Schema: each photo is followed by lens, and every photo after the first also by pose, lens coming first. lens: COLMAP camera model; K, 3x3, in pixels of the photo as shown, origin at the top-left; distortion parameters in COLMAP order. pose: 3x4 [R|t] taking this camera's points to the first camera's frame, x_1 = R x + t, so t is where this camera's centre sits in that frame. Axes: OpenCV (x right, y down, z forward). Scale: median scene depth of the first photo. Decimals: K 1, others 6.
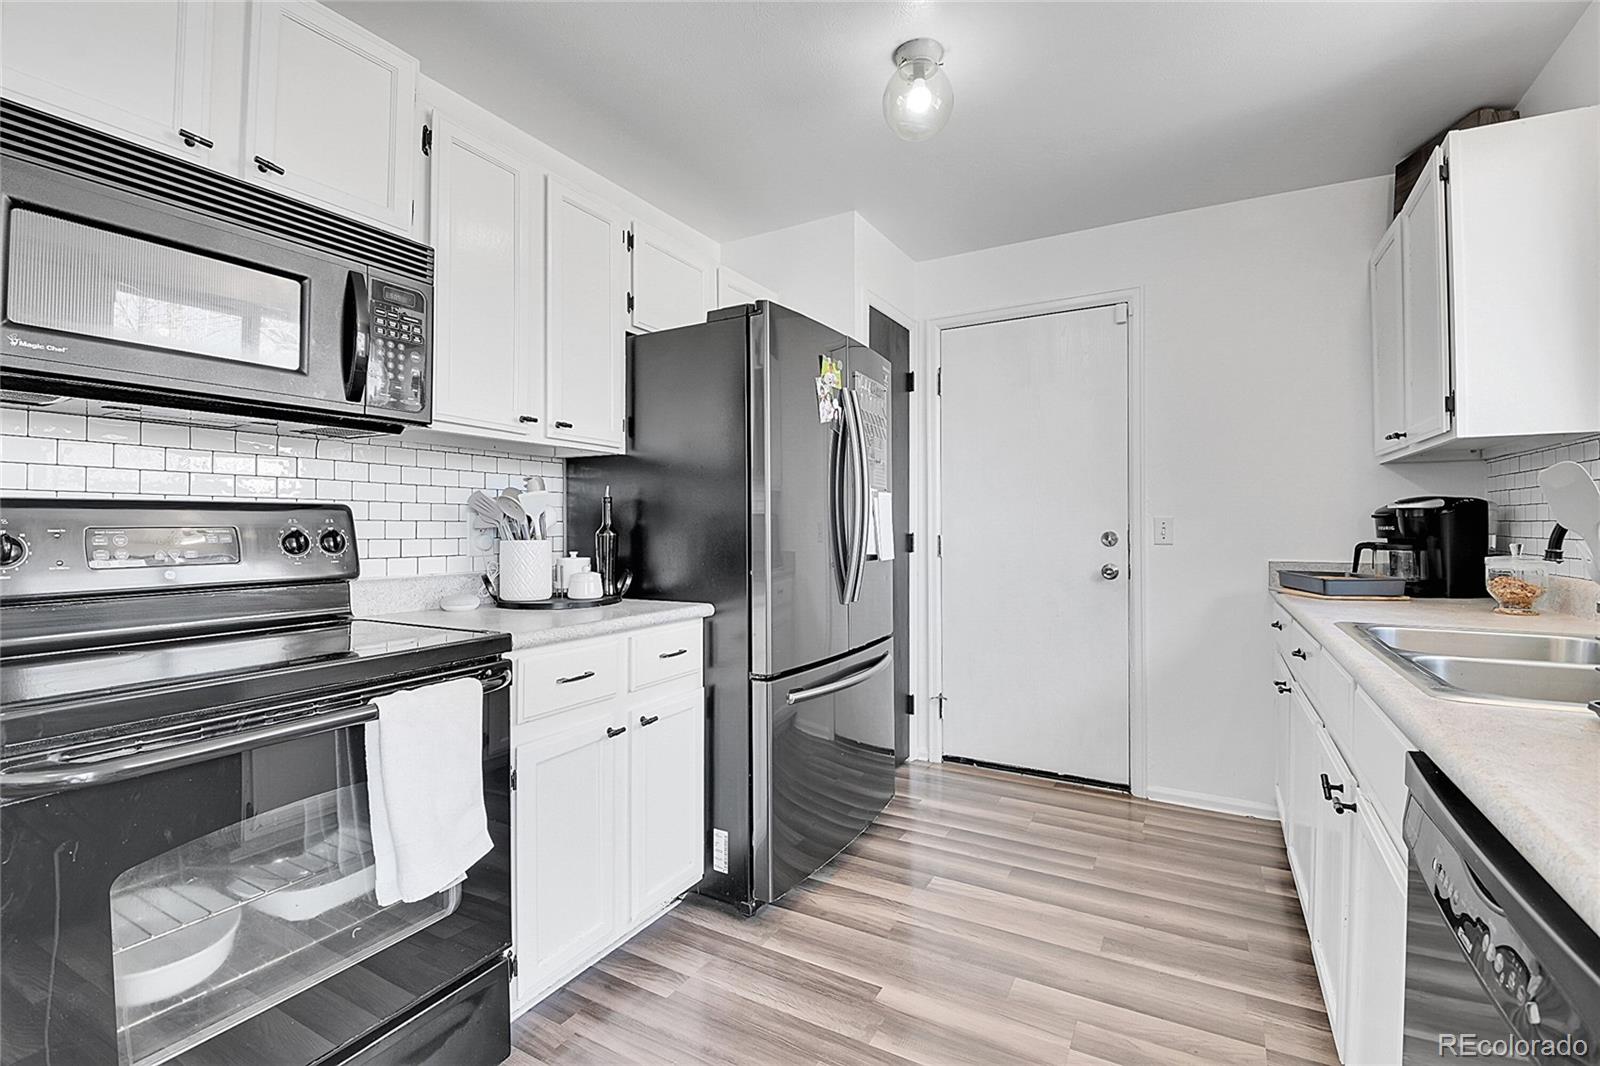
lens RADIAL K [[723.0, 0, 807.8], [0, 723.0, 520.5], [0, 0, 1]] dist [-0.010156, -0.000352]
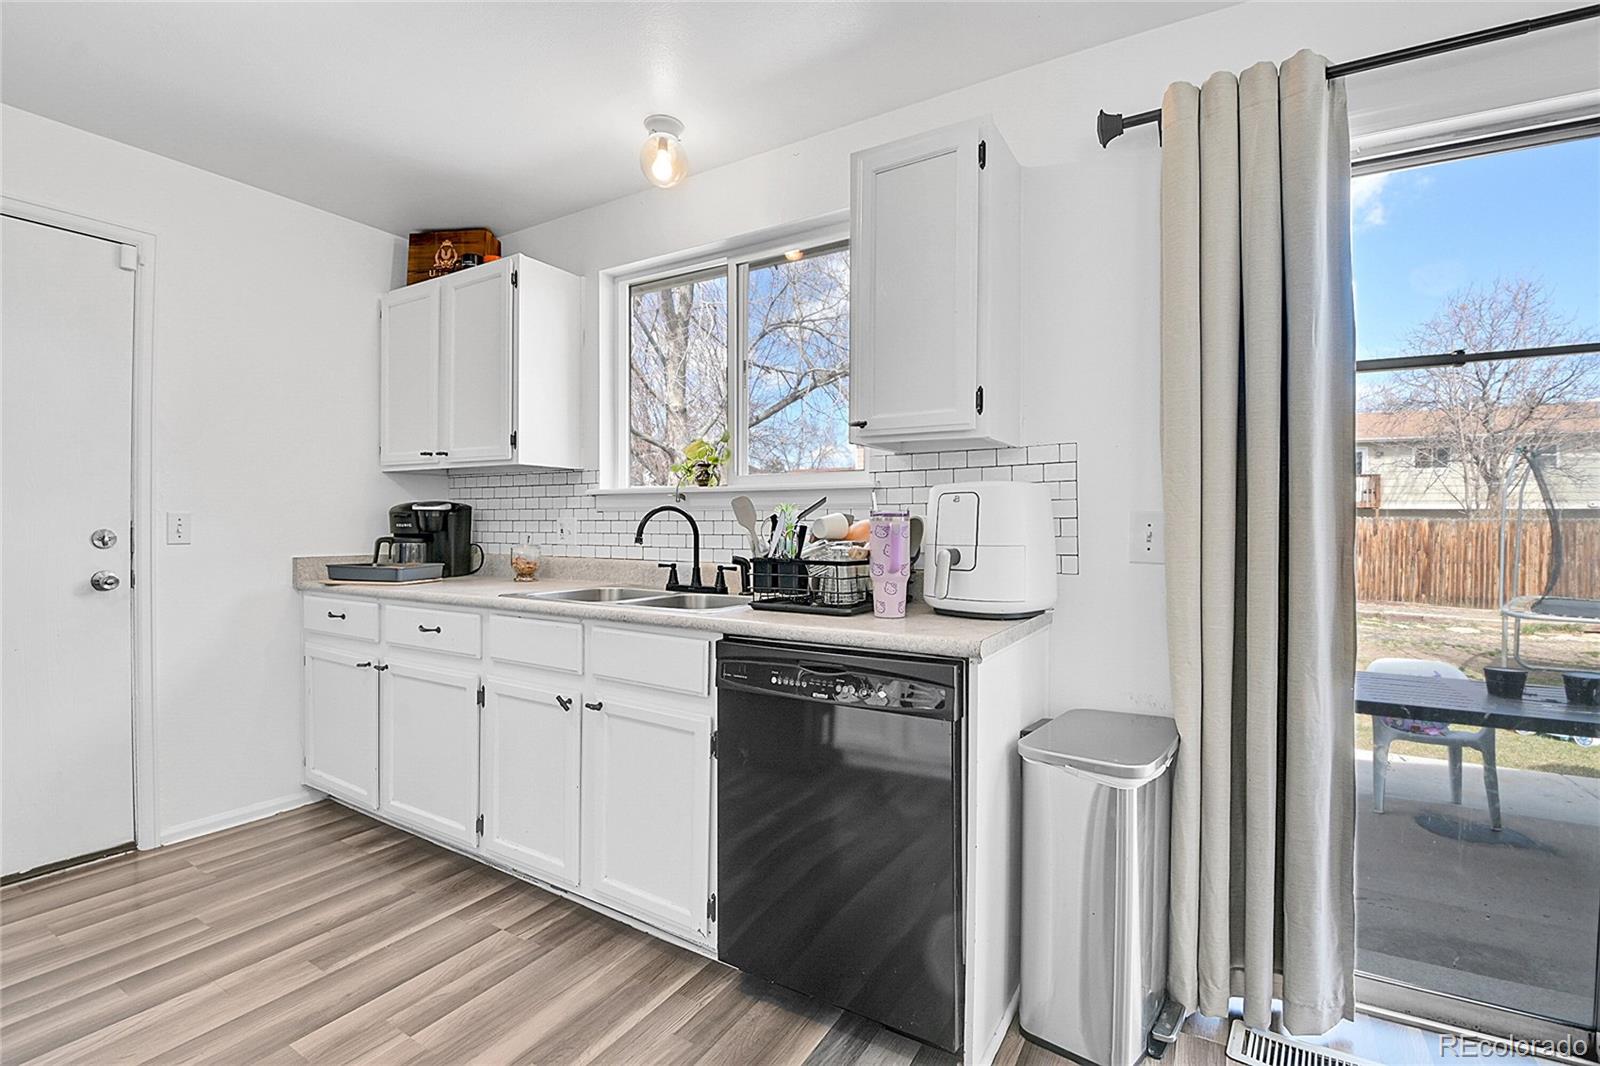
lens RADIAL K [[723.0, 0, 807.8], [0, 723.0, 520.5], [0, 0, 1]] dist [-0.010156, -0.000352]
pose [[0.039978, 0.008657, 0.999163, -0.394084], [-0.011776, 0.999897, -0.008192, 0.004190], [-0.999131, -0.011439, 0.040075, 0.252957]]
